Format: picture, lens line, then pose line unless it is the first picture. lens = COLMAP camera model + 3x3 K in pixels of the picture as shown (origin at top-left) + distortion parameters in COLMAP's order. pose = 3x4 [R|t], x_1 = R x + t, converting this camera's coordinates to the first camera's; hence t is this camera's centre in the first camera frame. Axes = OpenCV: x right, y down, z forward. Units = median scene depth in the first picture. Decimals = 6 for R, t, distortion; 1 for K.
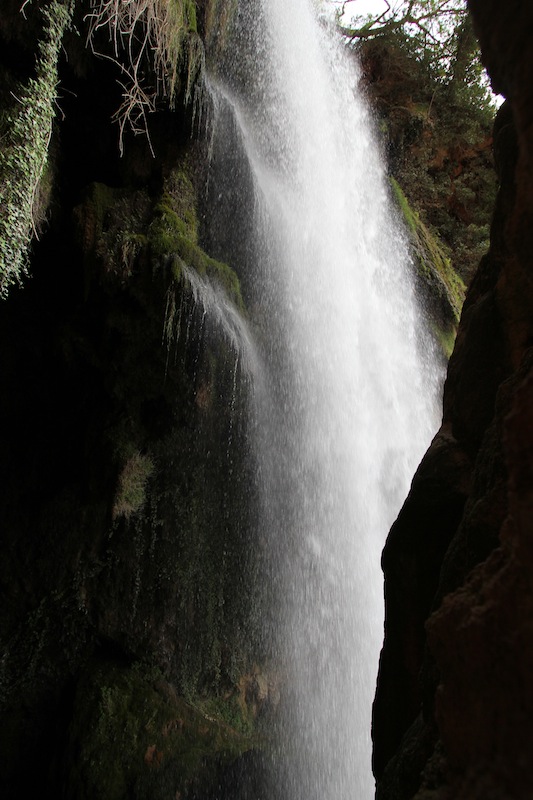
lens RADIAL K [[372.3, 0, 266.5], [0, 372.3, 400.0], [0, 0, 1]] dist [0.000217, -0.000001]
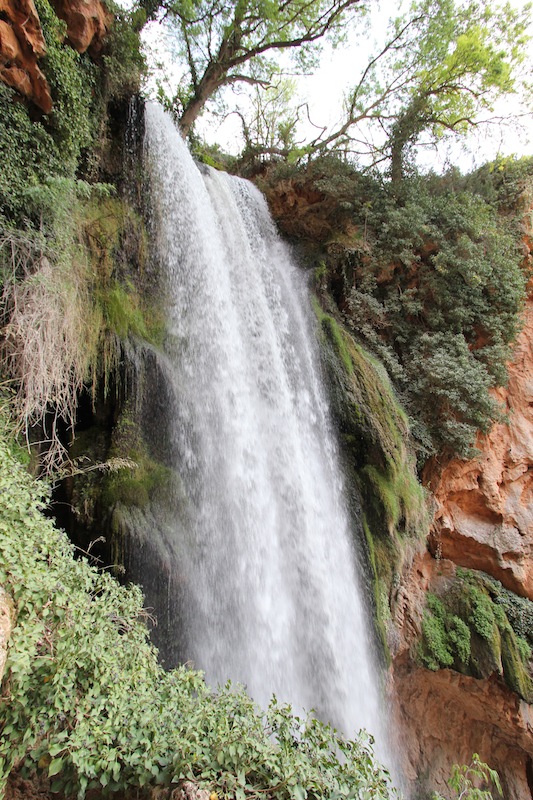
lens RADIAL K [[372.3, 0, 266.5], [0, 372.3, 400.0], [0, 0, 1]] dist [0.000217, -0.000001]
pose [[0.963049, -0.139978, -0.230094, 0.500178], [0.145114, 0.989400, 0.005467, -0.527699], [0.226890, -0.038655, 0.973153, -0.160019]]
